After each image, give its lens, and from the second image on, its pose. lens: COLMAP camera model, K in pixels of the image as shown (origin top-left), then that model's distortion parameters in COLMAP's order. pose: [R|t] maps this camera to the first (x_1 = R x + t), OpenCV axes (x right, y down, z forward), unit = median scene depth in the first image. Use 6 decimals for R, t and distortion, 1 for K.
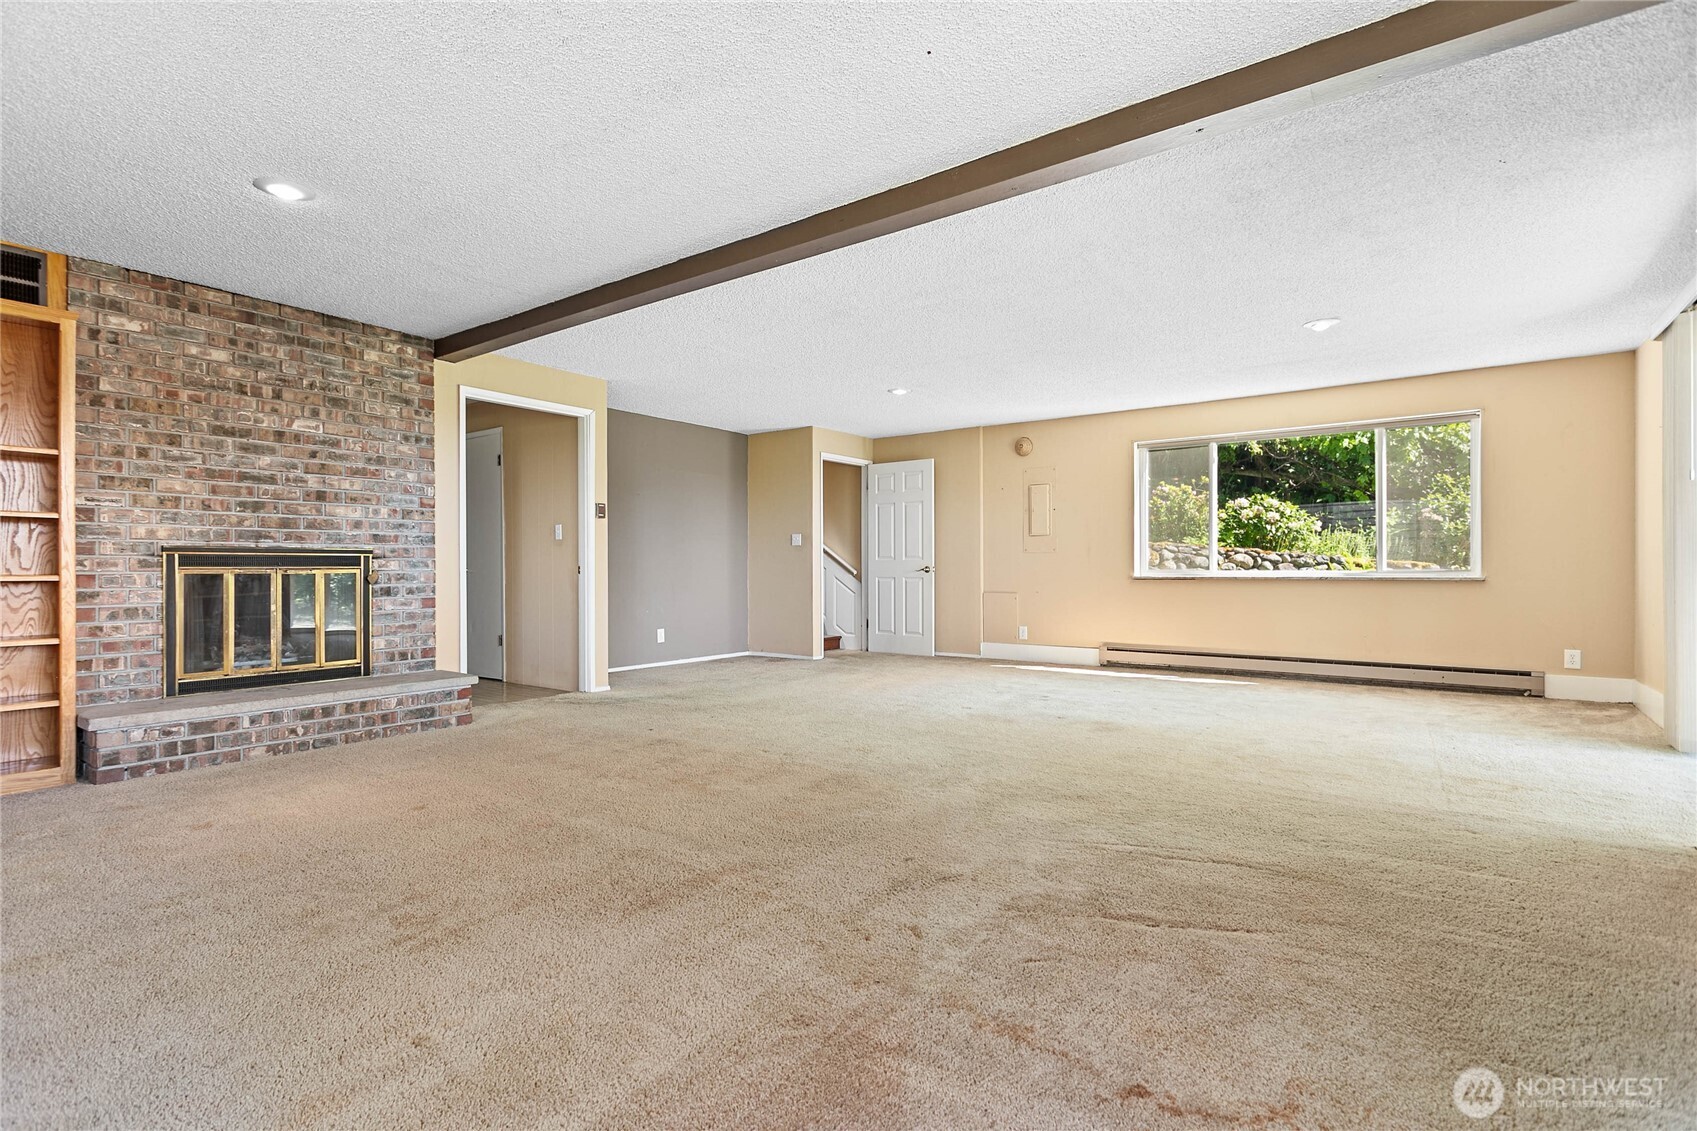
lens RADIAL K [[800.4, 0, 848.6], [0, 800.4, 561.3], [0, 0, 1]] dist [0.002449, 0.001193]
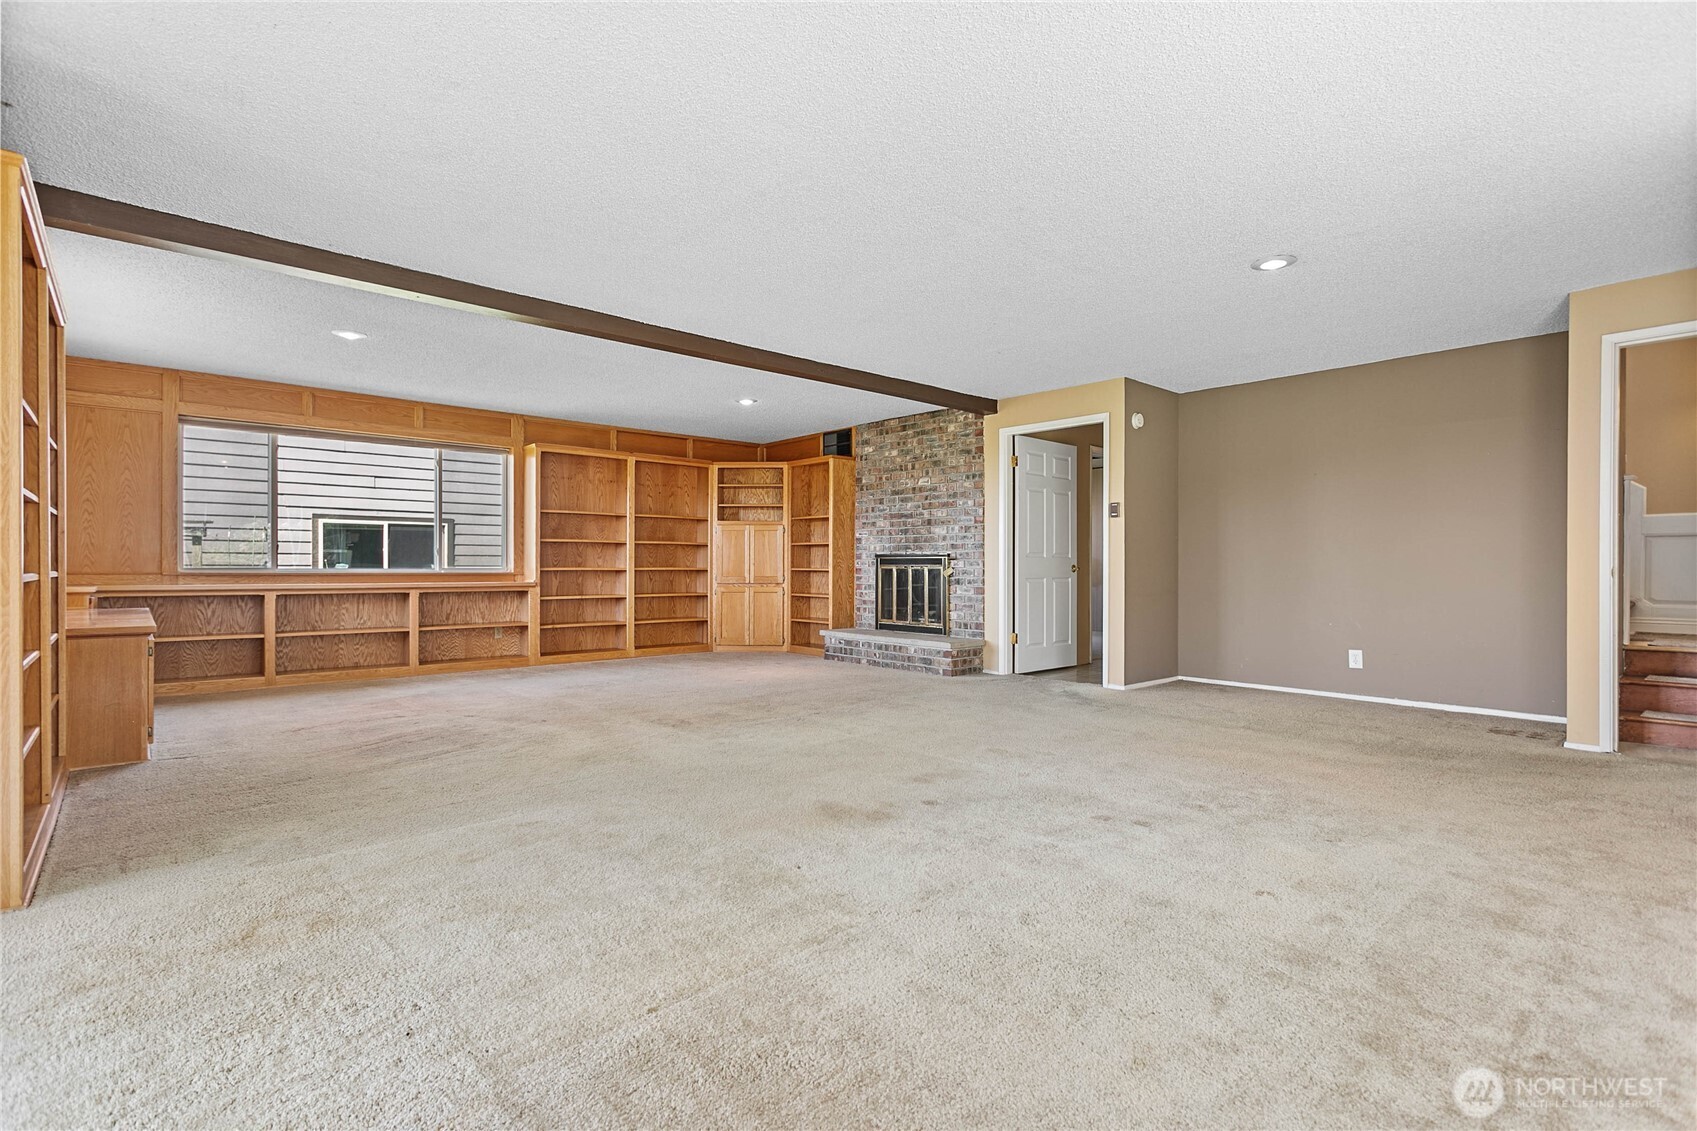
lens RADIAL K [[800.4, 0, 848.6], [0, 800.4, 561.3], [0, 0, 1]] dist [0.002449, 0.001193]
pose [[-0.204698, -0.003373, -0.978819, 0.991205], [0.005137, 0.999977, -0.004520, 0.005759], [0.978812, -0.005953, -0.204675, 1.171728]]
